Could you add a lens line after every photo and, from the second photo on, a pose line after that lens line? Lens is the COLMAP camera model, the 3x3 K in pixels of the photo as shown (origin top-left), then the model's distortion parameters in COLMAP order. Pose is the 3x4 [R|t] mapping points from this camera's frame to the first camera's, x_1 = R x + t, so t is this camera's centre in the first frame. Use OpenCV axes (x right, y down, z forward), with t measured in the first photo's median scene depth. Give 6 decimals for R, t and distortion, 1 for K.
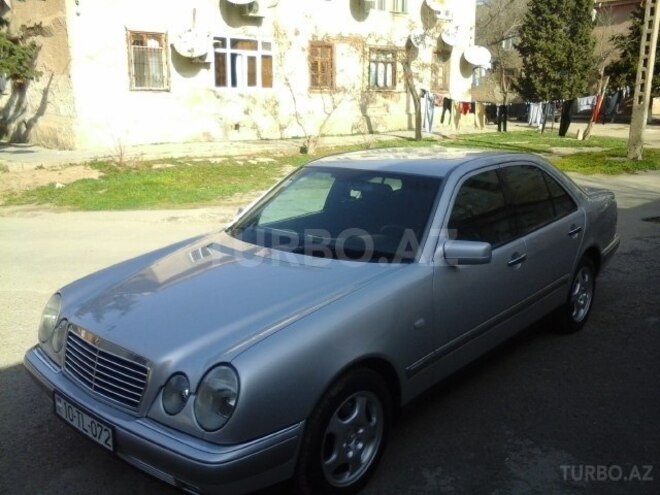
lens RADIAL K [[631.7, 0, 330.0], [0, 631.7, 247.5], [0, 0, 1]] dist [-0.068346, 0.197511]
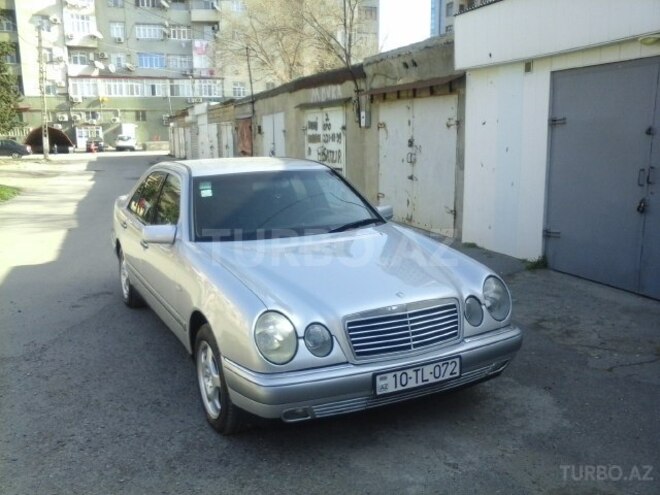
lens RADIAL K [[631.7, 0, 330.0], [0, 631.7, 247.5], [0, 0, 1]] dist [-0.068346, 0.197511]
pose [[0.348480, -0.168546, 0.922038, -0.218194], [0.228337, 0.969330, 0.090892, -0.014033], [-0.909079, 0.178861, 0.376278, 0.099377]]
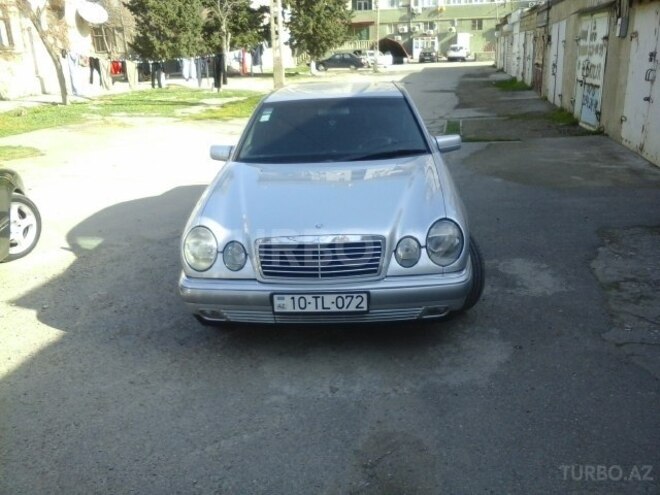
lens RADIAL K [[631.7, 0, 330.0], [0, 631.7, 247.5], [0, 0, 1]] dist [-0.068346, 0.197511]
pose [[0.781373, -0.212090, 0.586918, -0.159855], [0.178657, 0.977138, 0.115253, 0.004538], [-0.597944, 0.014801, 0.801401, -0.000583]]
